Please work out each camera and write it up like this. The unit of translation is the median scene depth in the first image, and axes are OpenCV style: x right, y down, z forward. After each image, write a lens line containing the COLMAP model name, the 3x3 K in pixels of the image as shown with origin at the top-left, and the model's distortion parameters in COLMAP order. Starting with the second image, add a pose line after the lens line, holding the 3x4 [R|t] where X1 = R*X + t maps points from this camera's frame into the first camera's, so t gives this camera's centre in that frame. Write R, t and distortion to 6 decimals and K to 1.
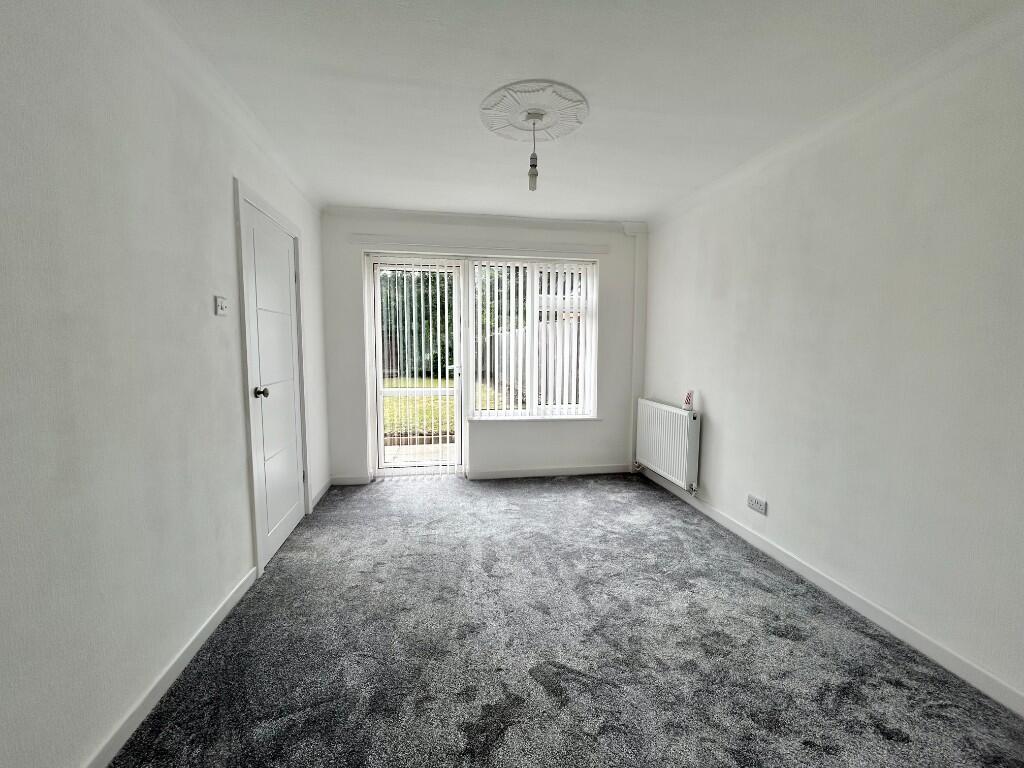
lens RADIAL K [[411.7, 0, 511.4], [0, 411.7, 383.3], [0, 0, 1]] dist [-0.003241, 0.000445]
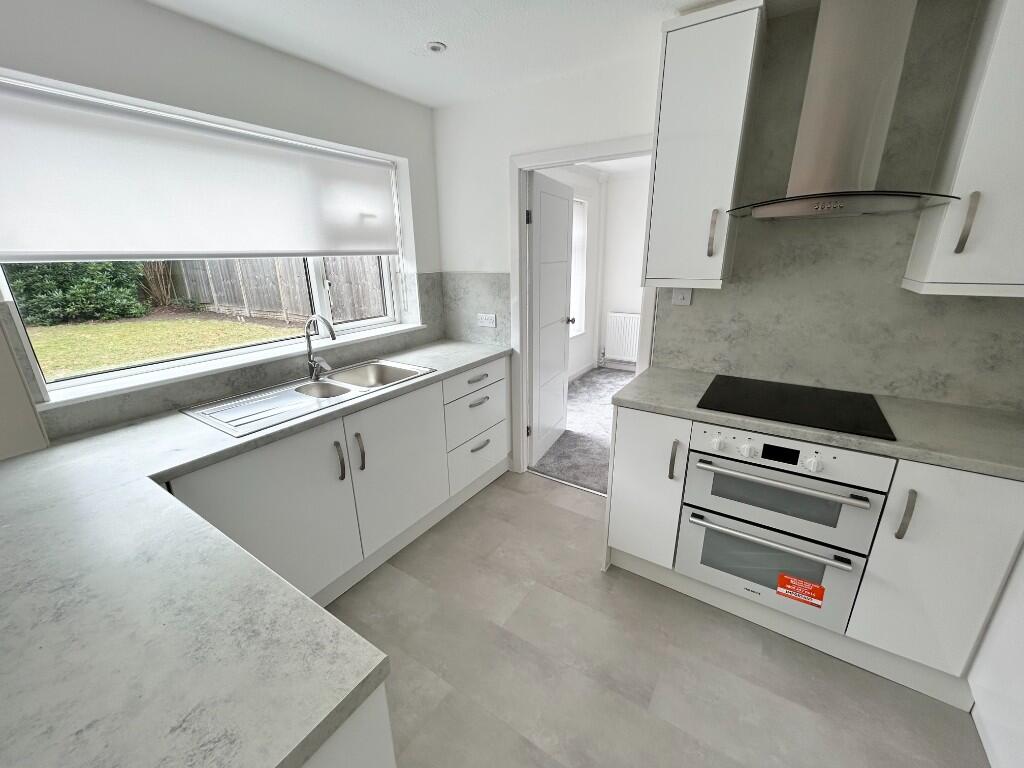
lens RADIAL K [[411.7, 0, 512.0], [0, 411.7, 381.7], [0, 0, 1]] dist [-0.003241, 0.000445]
pose [[0.669153, -0.233243, 0.705572, -0.949886], [0.075262, 0.965856, 0.247908, -0.107297], [-0.739304, -0.112785, 0.663860, 0.309836]]
